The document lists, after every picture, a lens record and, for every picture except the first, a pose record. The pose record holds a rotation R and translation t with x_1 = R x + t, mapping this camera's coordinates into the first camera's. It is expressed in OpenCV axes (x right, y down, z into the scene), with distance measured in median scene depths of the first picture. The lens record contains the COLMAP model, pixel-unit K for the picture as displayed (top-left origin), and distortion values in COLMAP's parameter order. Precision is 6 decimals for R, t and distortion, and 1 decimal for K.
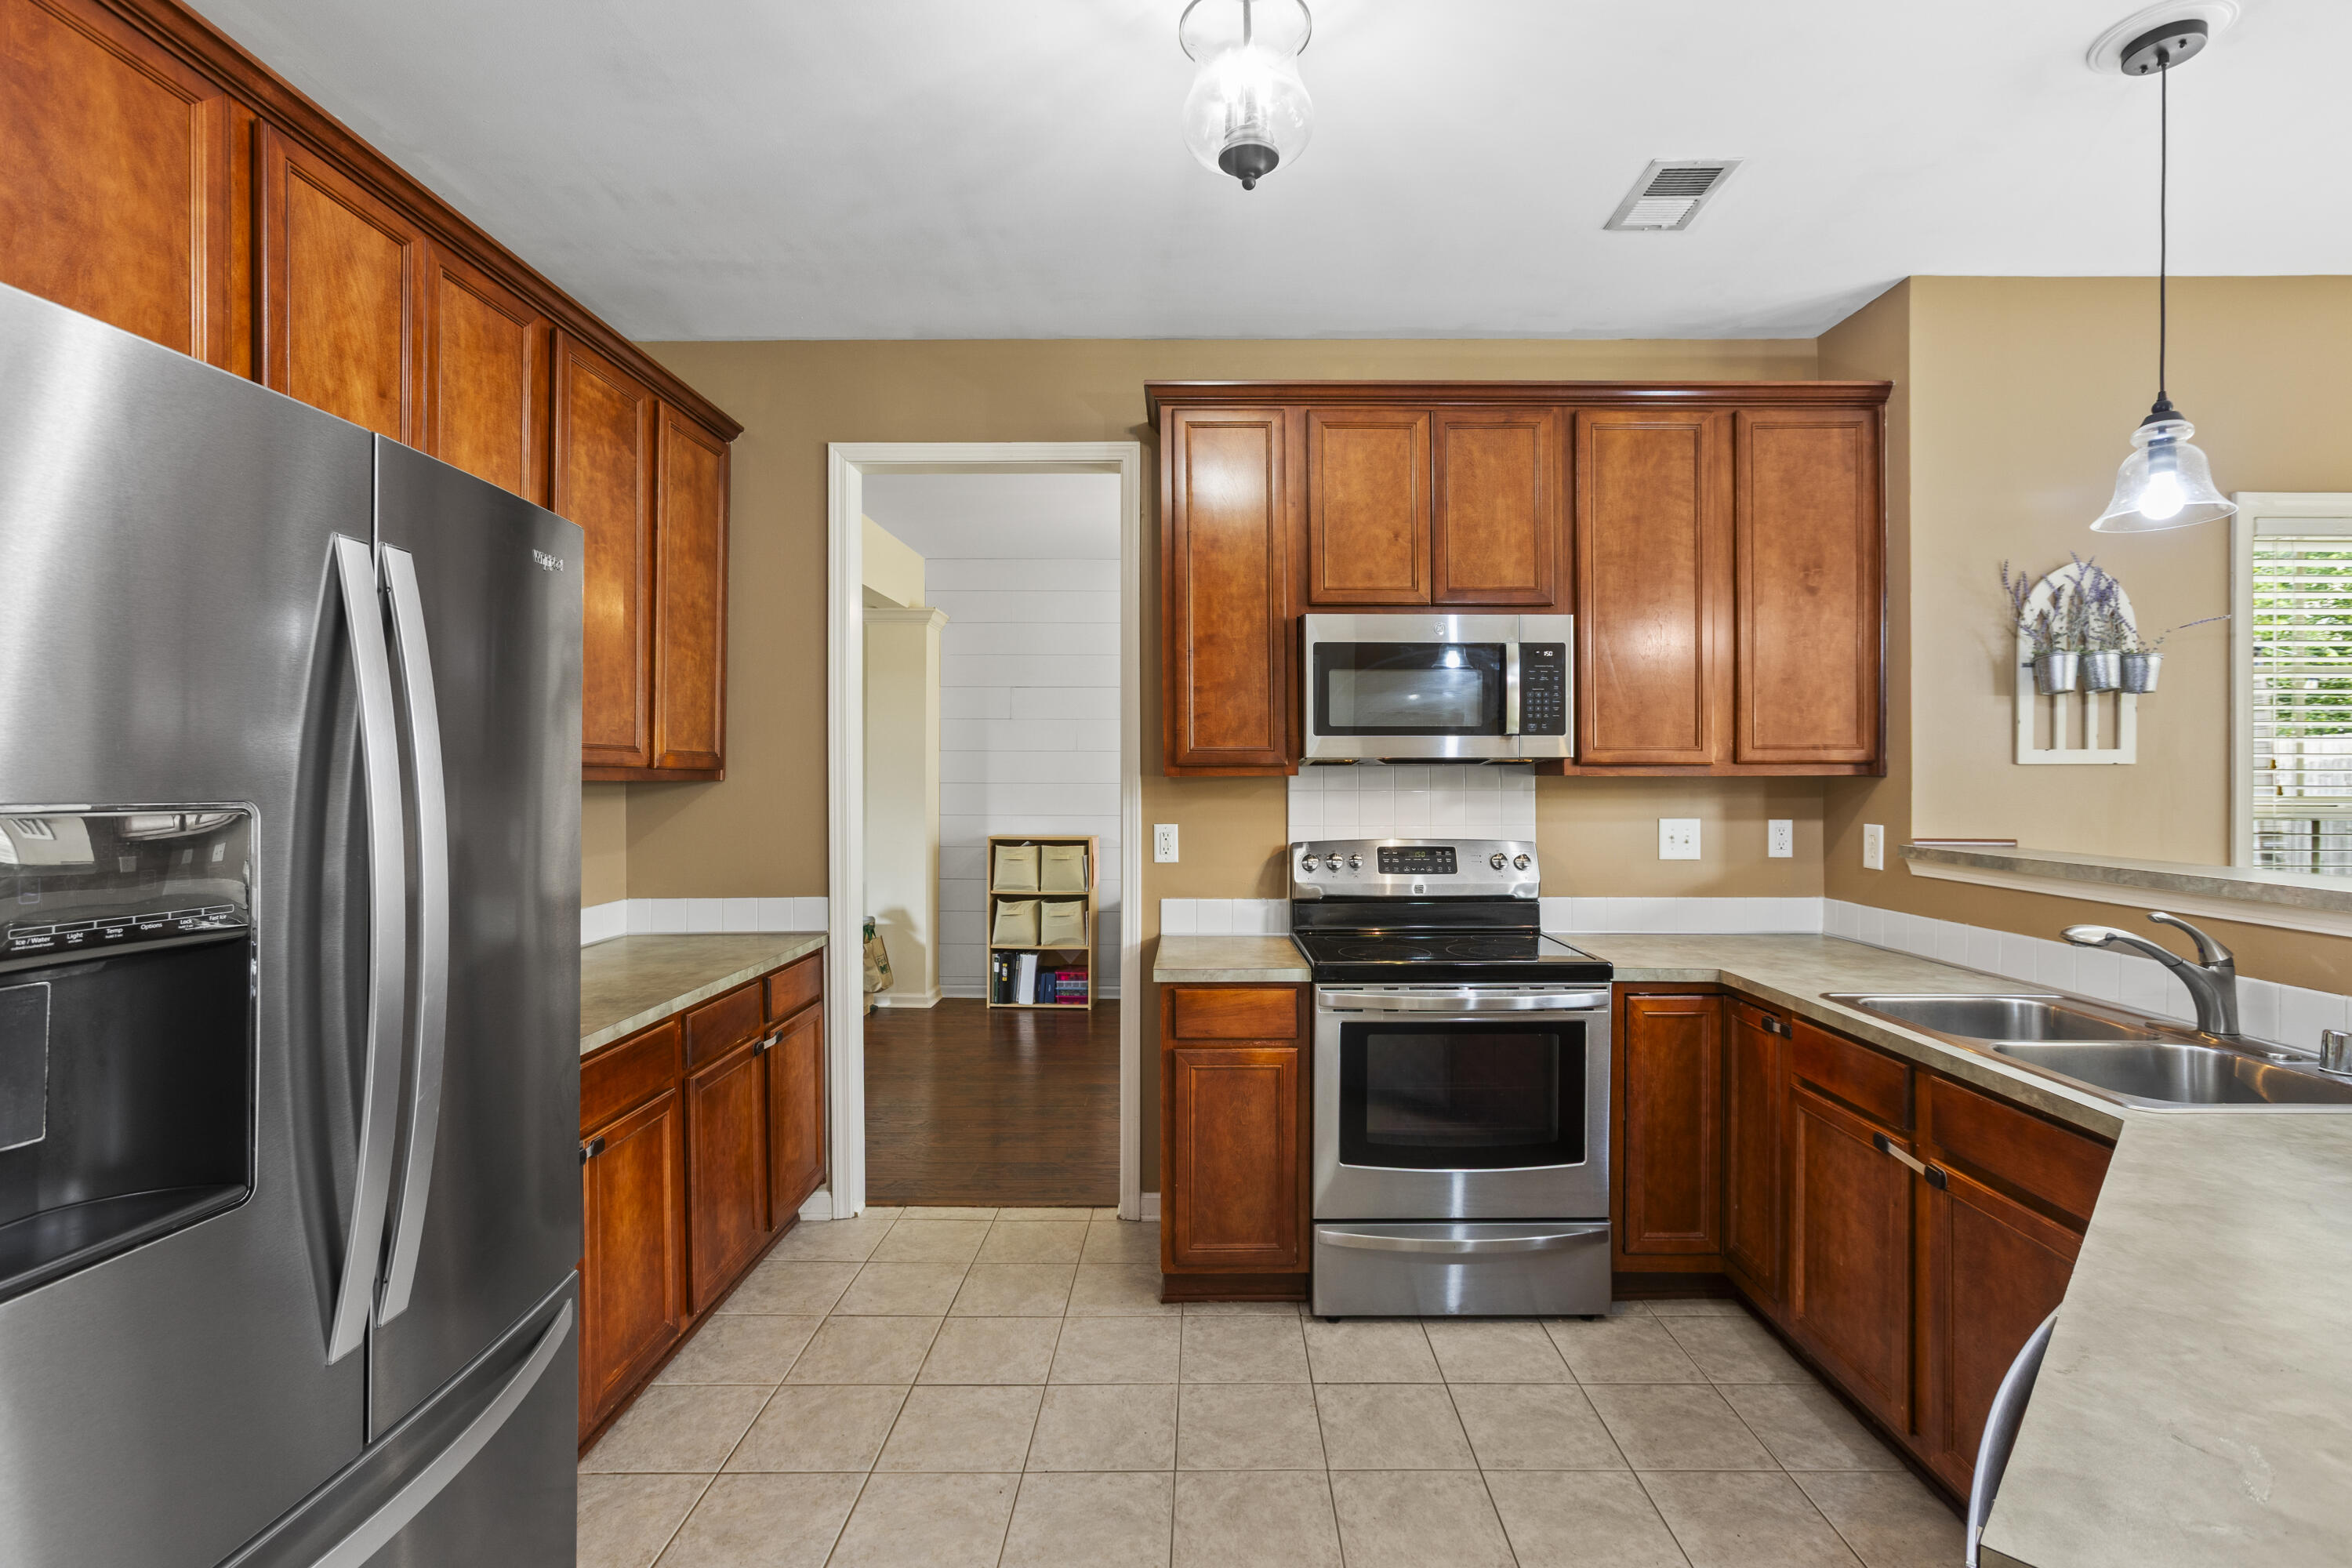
lens RADIAL K [[1060.4, 0, 1185.3], [0, 1060.4, 779.4], [0, 0, 1]] dist [-0.022231, 0.015704]
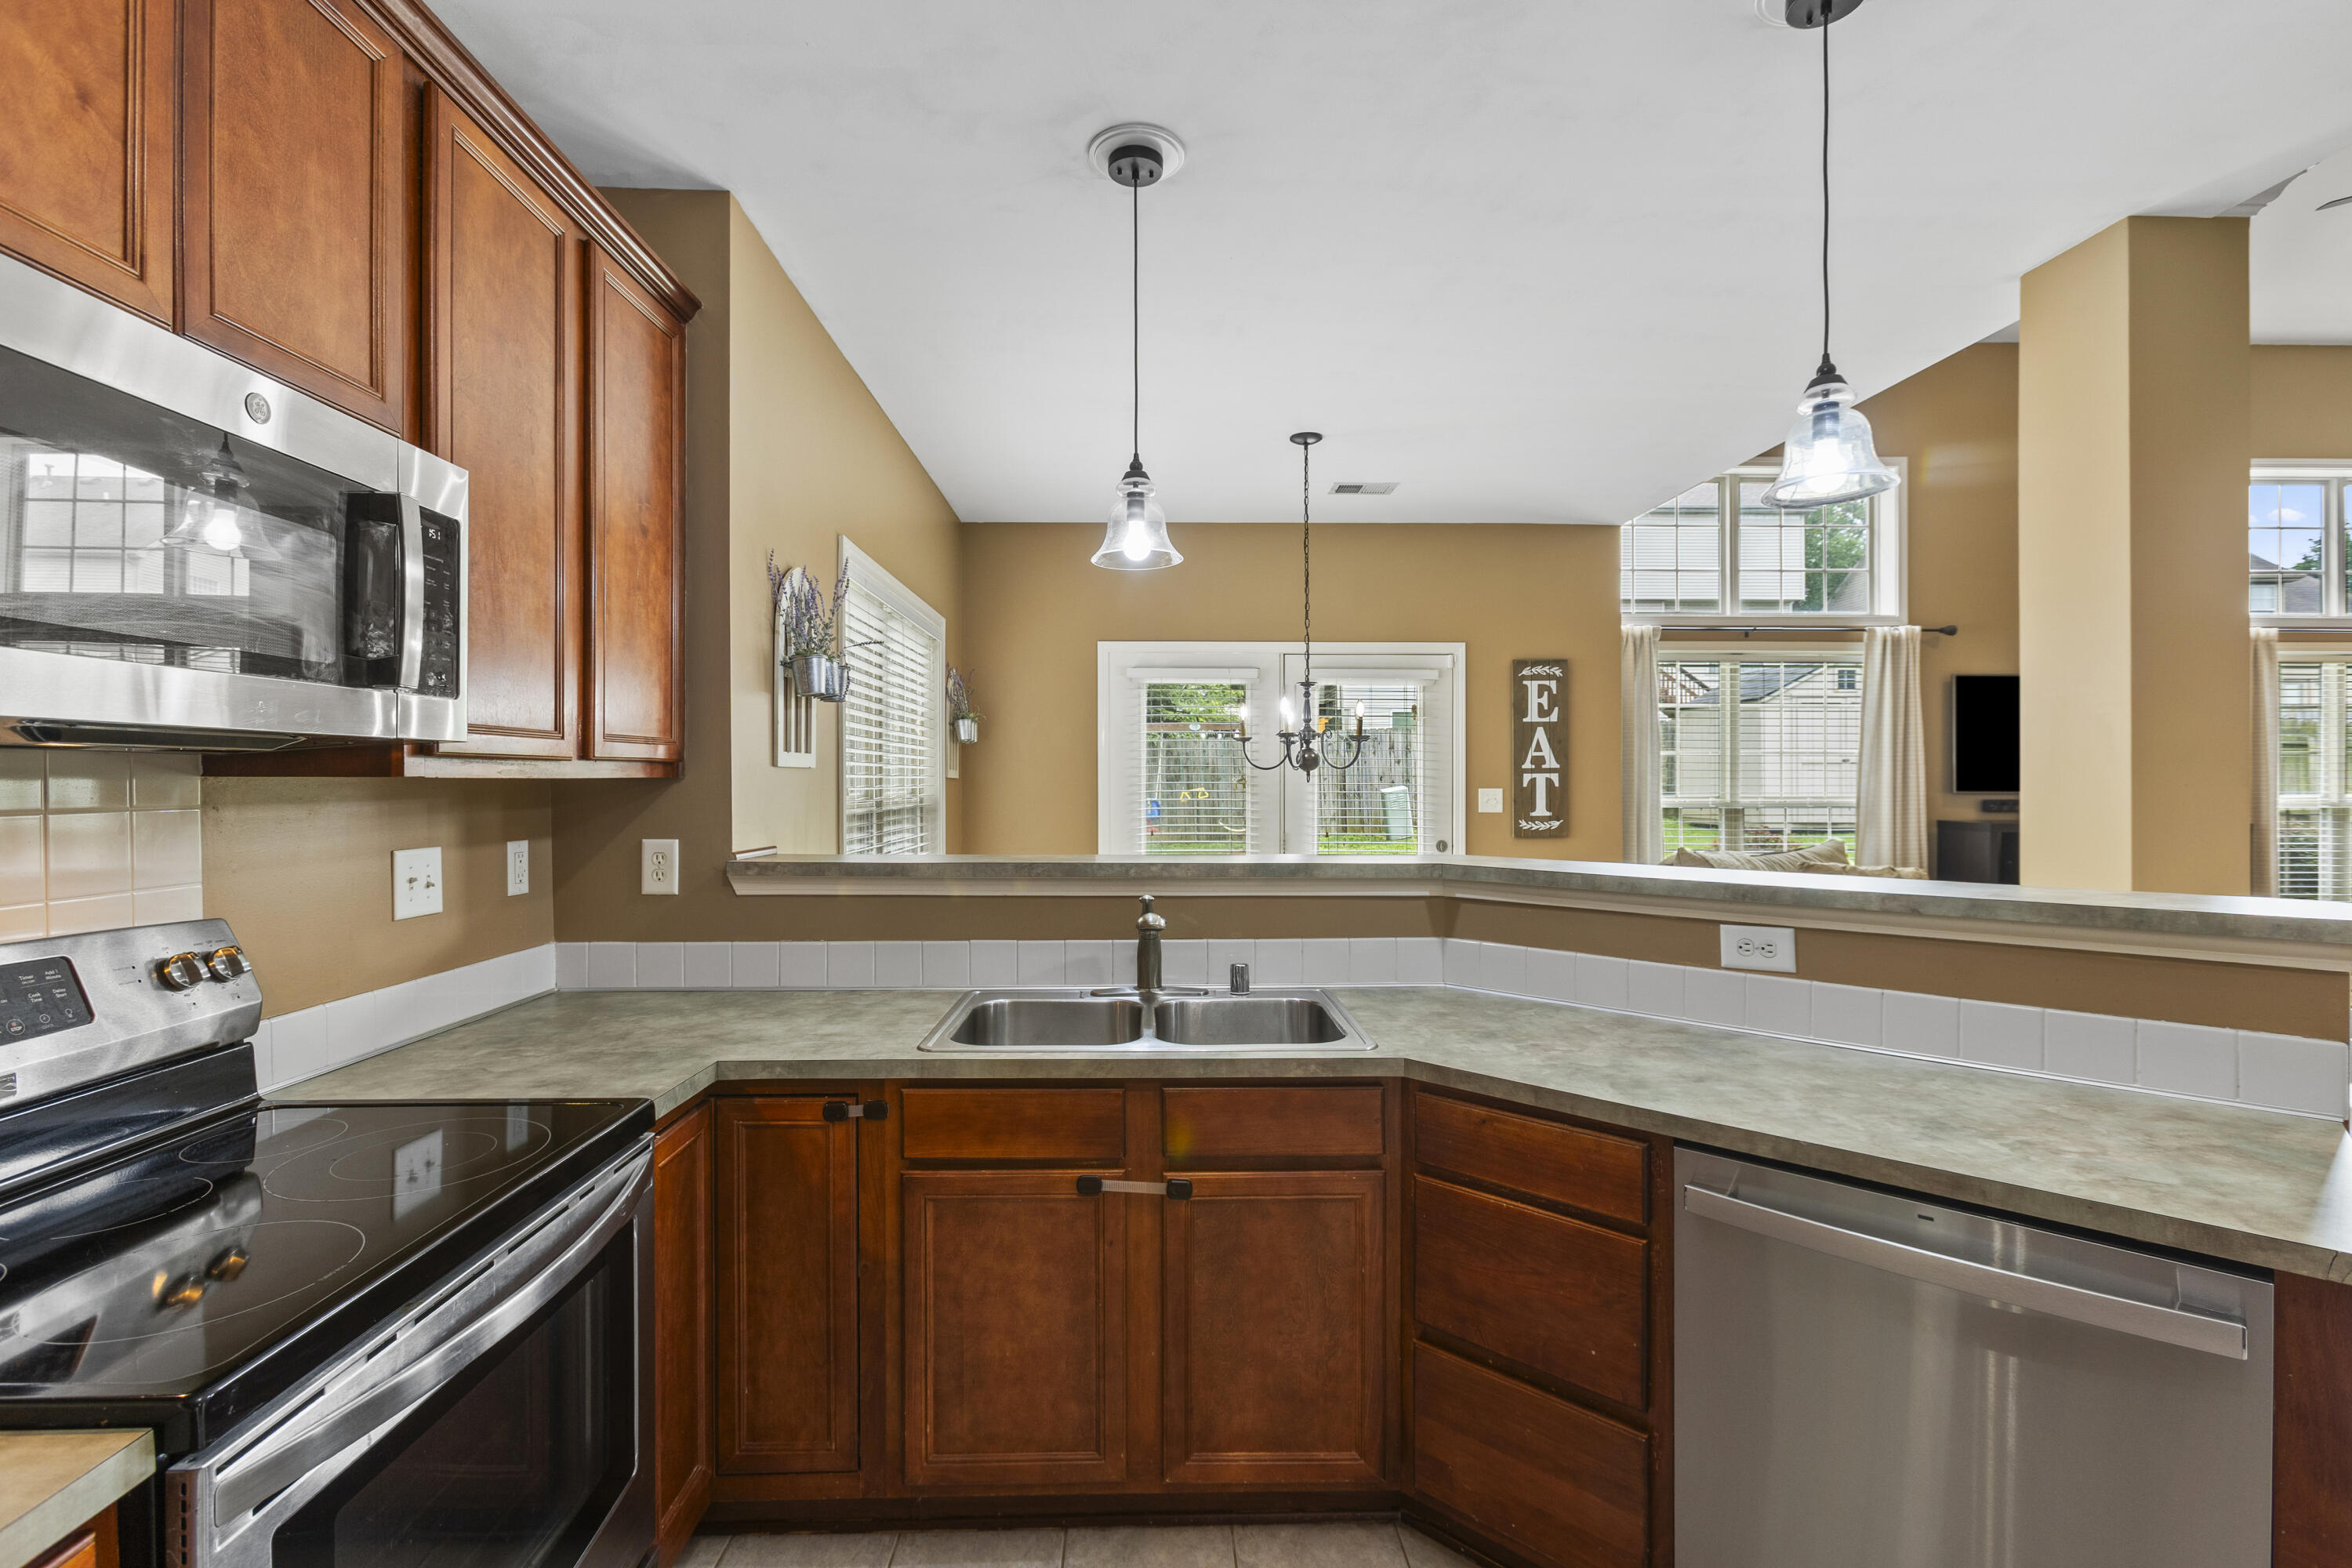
lens RADIAL K [[1060.4, 0, 1185.3], [0, 1060.4, 779.4], [0, 0, 1]] dist [-0.022231, 0.015704]
pose [[-0.041691, 0.001599, 0.999129, -0.168771], [0.001357, 0.999998, -0.001544, -0.001029], [-0.999130, 0.001291, -0.041693, 0.645496]]
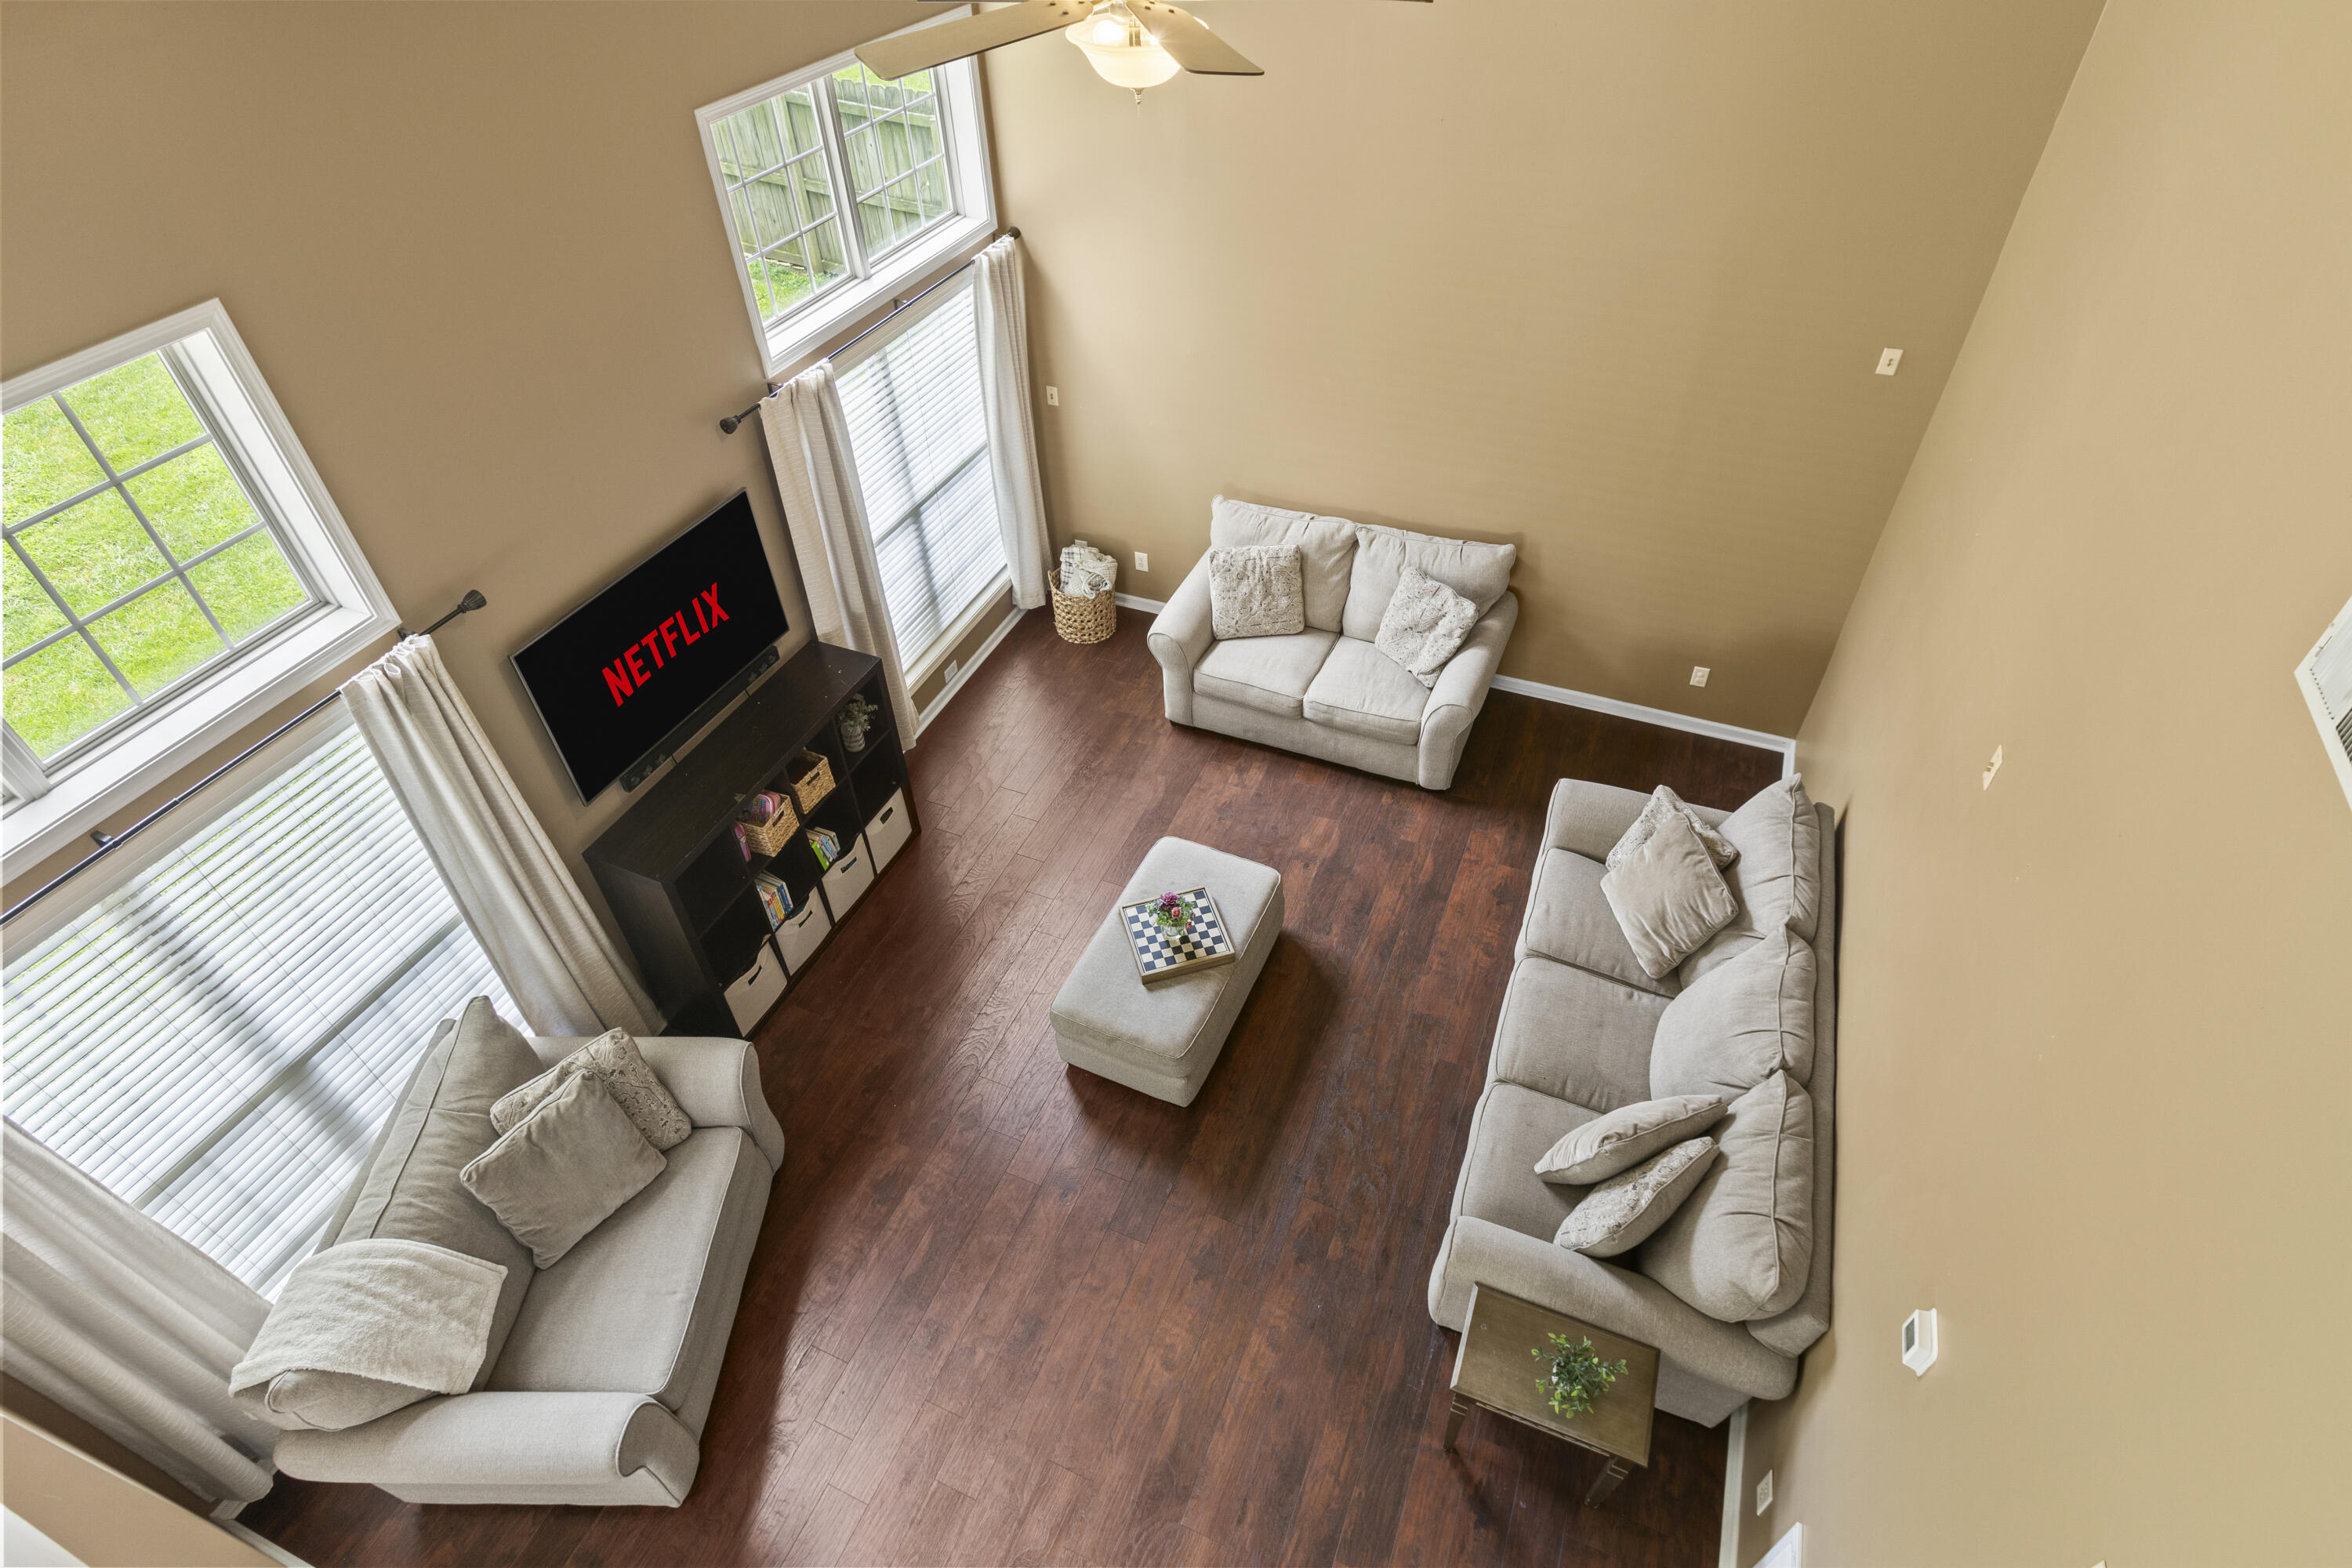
lens RADIAL K [[1199.2, 0, 1166.9], [0, 1199.2, 776.1], [0, 0, 1]] dist [-0.001512, -0.000592]
pose [[-0.923062, -0.234674, 0.304770, 0.763814], [0.036282, 0.735678, 0.676359, -1.058426], [-0.382937, 0.635379, -0.670562, -0.299384]]
